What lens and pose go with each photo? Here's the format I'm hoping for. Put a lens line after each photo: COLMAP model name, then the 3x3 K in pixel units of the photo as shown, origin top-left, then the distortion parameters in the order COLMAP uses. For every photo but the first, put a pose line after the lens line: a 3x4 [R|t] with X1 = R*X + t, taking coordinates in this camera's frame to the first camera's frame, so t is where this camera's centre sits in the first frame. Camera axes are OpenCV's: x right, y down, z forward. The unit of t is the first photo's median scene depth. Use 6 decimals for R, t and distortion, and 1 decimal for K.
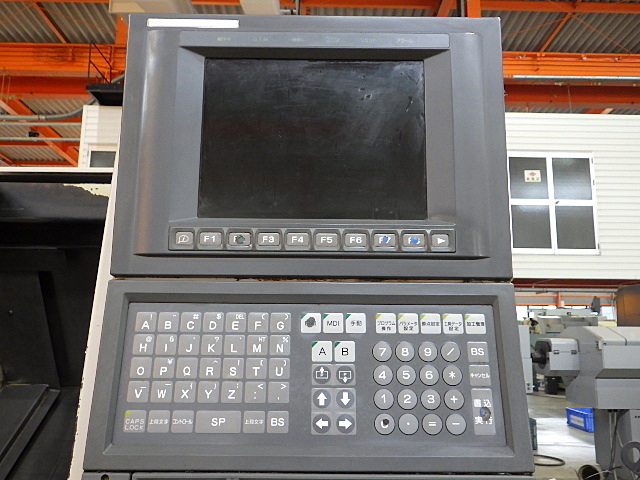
lens RADIAL K [[521.0, 0, 319.8], [0, 521.0, 245.6], [0, 0, 1]] dist [0.004660, -0.008403]
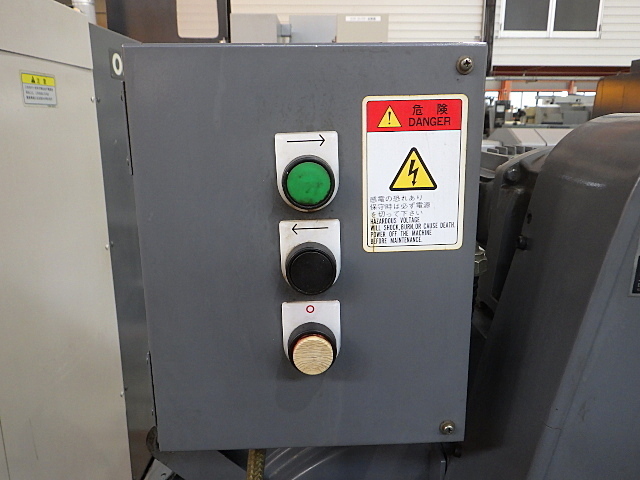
lens RADIAL K [[521.0, 0, 320.5], [0, 521.0, 241.3], [0, 0, 1]] dist [0.004660, -0.008403]
pose [[0.999724, 0.002937, -0.023291, 1.566481], [0.006265, 0.922778, 0.385281, -0.165252], [0.022624, -0.385321, 0.922505, 0.473373]]
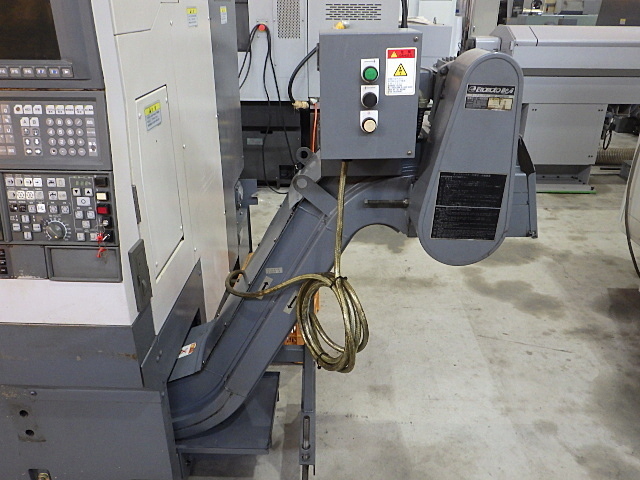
lens RADIAL K [[521.0, 0, 319.7], [0, 521.0, 240.6], [0, 0, 1]] dist [0.004660, -0.008403]
pose [[0.998998, 0.015229, -0.042079, 1.425081], [0.010809, 0.830349, 0.557139, -0.640139], [0.043425, -0.557036, 0.829352, -1.173084]]
